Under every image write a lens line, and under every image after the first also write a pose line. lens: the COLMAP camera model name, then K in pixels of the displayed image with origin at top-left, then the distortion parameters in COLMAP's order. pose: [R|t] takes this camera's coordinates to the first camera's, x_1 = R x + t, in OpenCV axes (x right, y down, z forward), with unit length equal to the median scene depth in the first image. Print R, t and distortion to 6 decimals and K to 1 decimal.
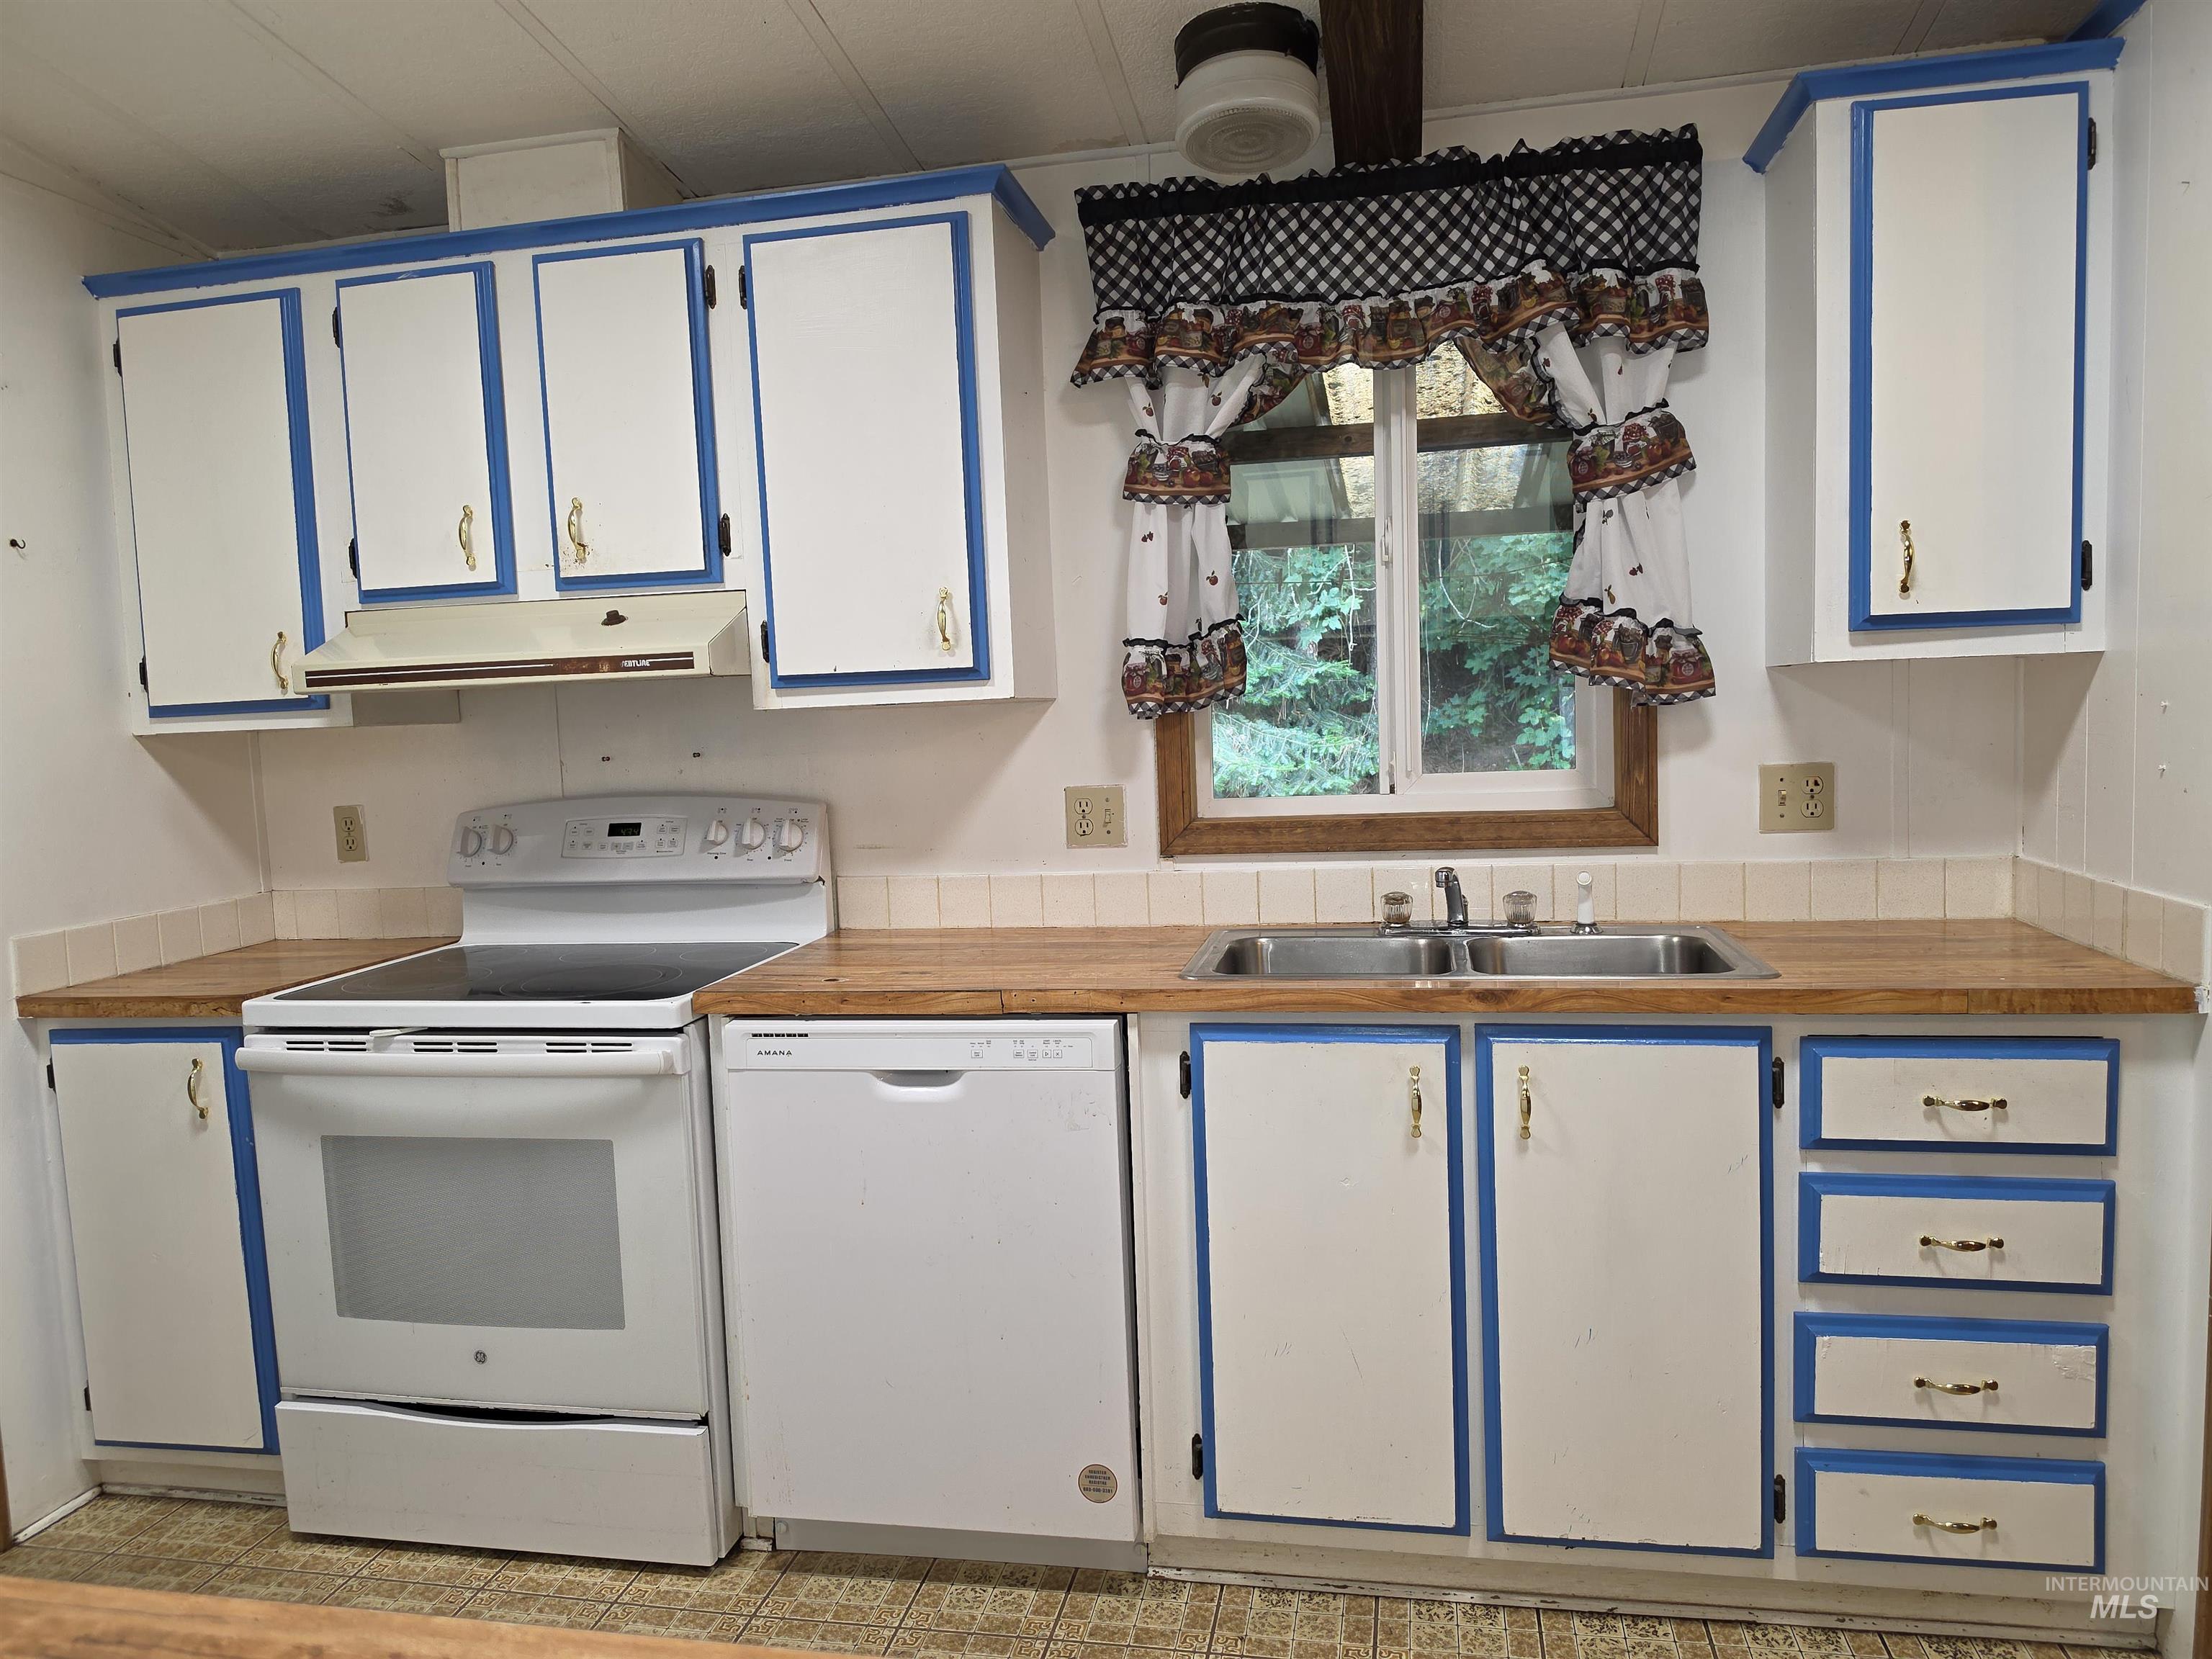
lens RADIAL K [[1536.6, 0, 1094.6], [0, 1536.6, 832.1], [0, 0, 1]] dist [0.043036, -0.060872]
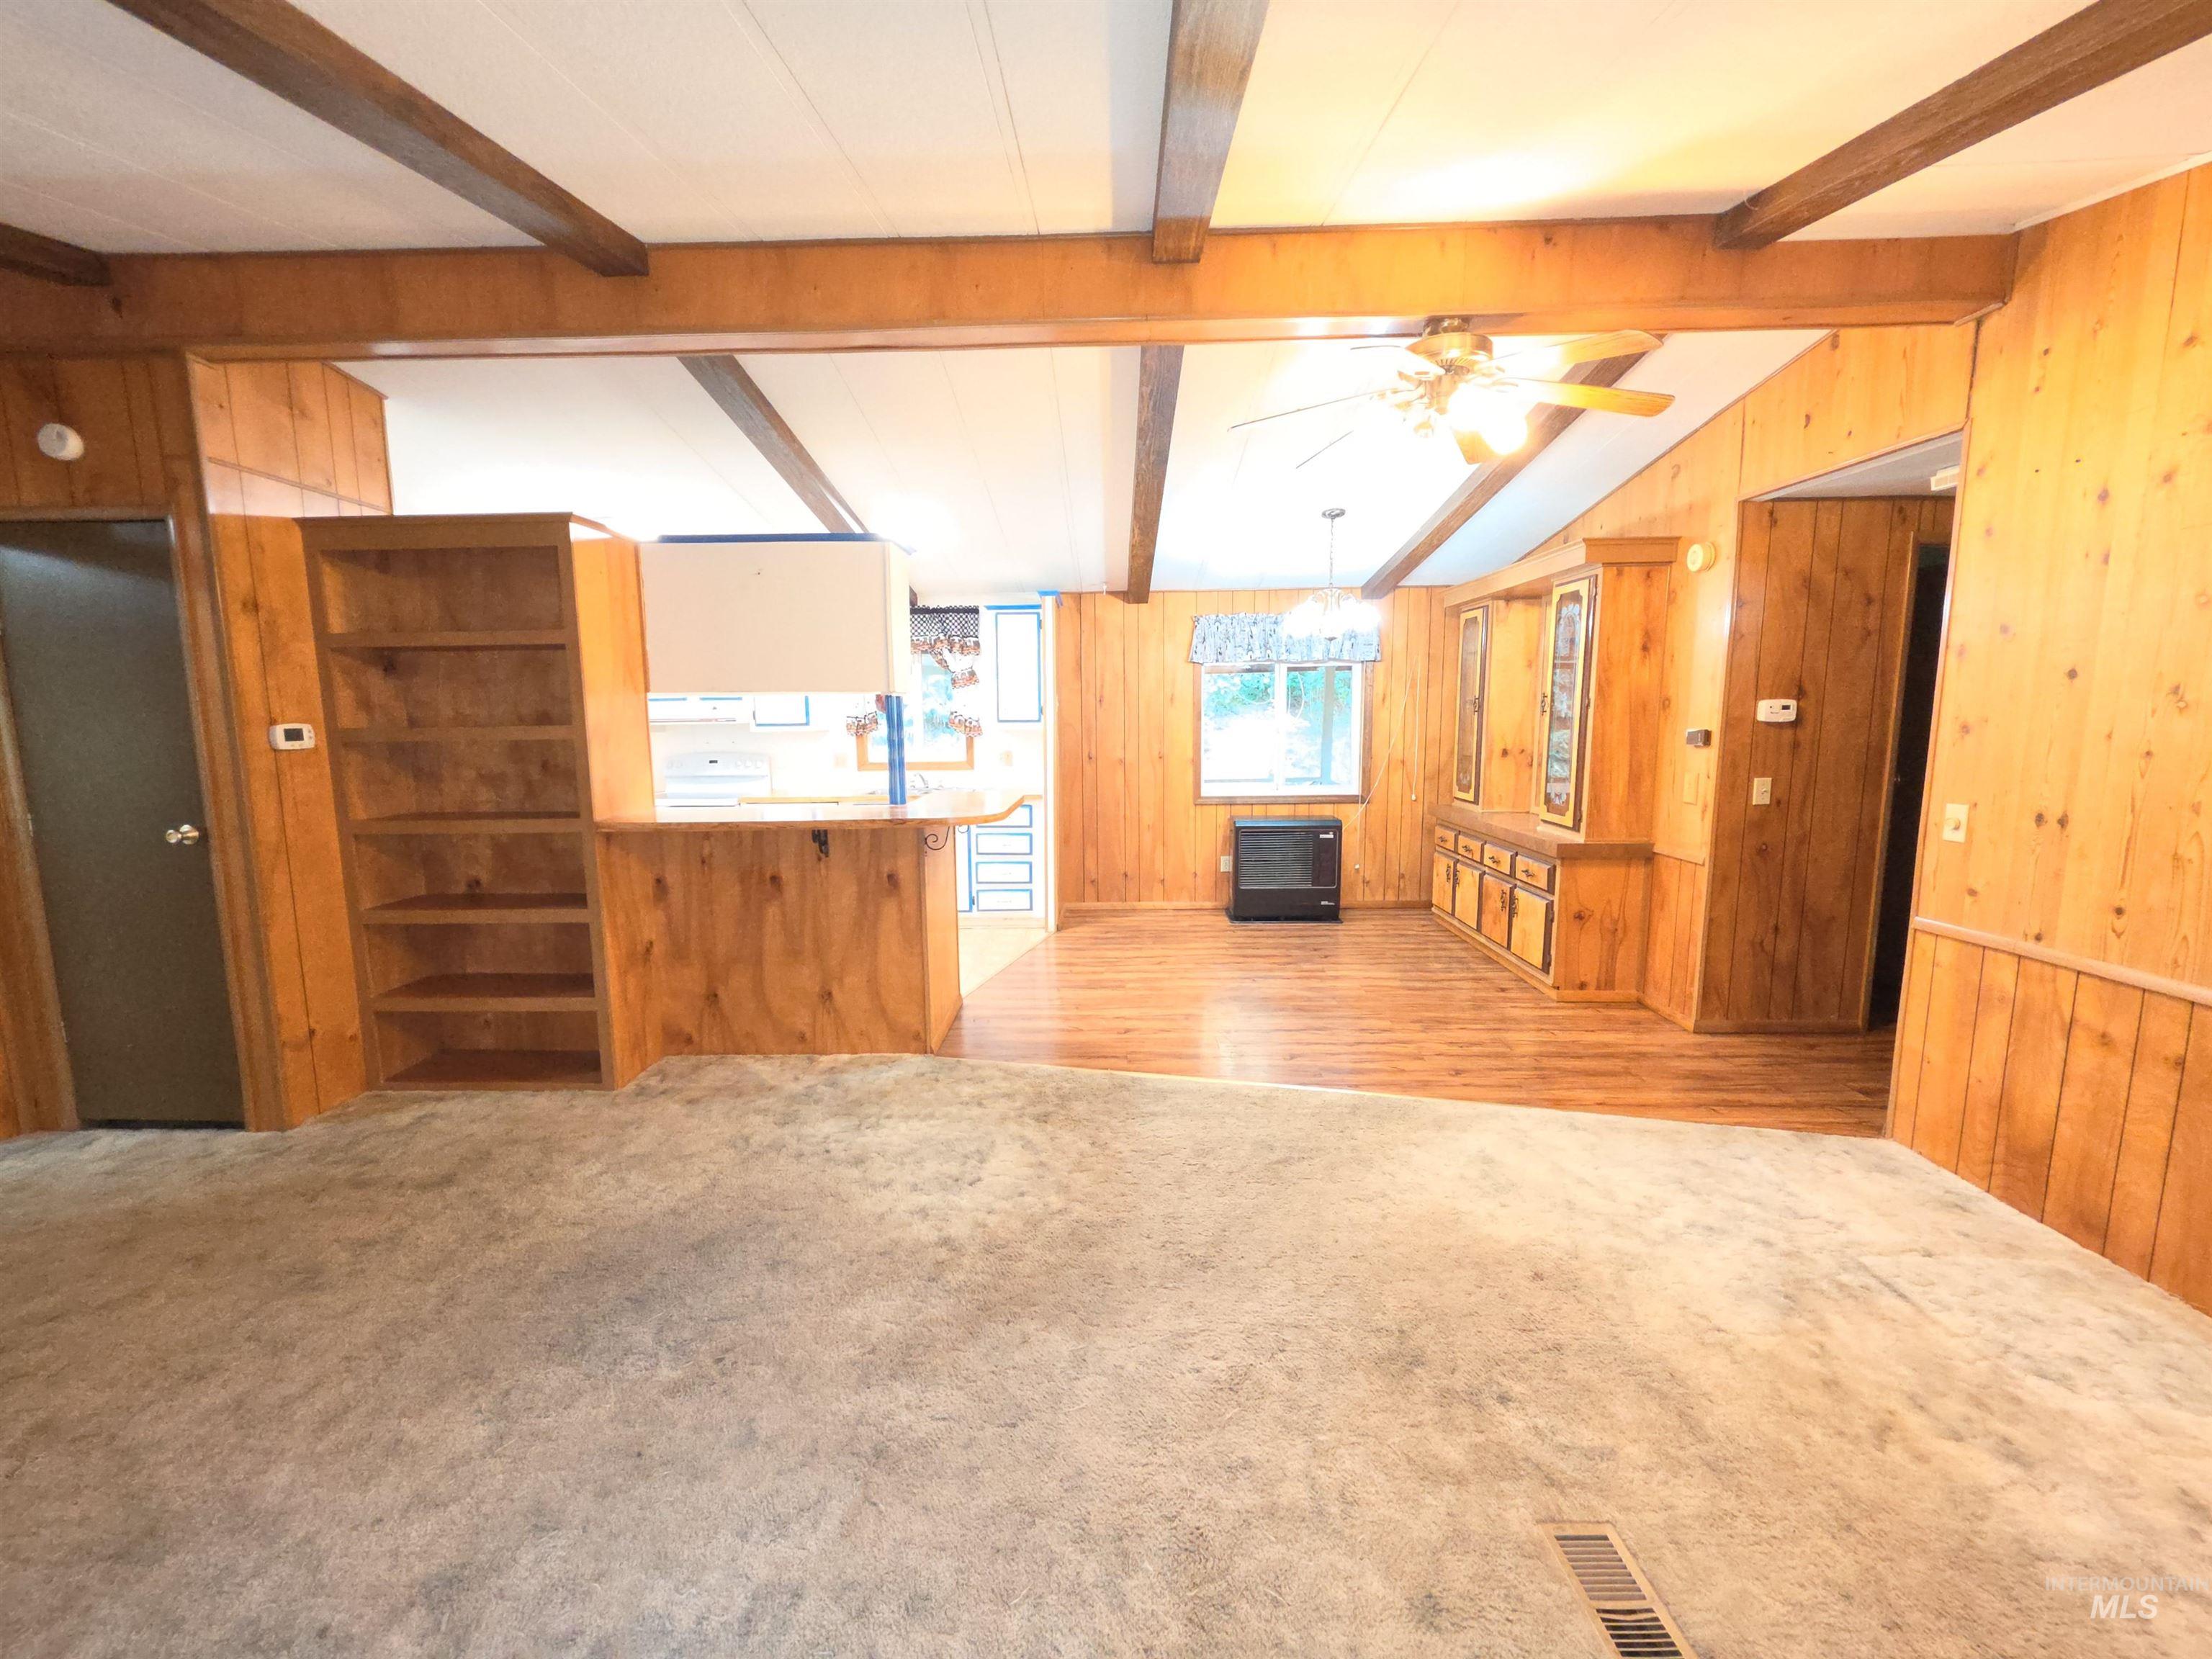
lens RADIAL K [[882.7, 0, 1090.0], [0, 882.7, 831.5], [0, 0, 1]] dist [-0.002522, 0.000084]
pose [[0.983595, 0.008634, 0.180182, 0.243127], [-0.017025, 0.998839, 0.045074, 0.064485], [-0.179583, -0.047402, 0.982600, -1.465598]]
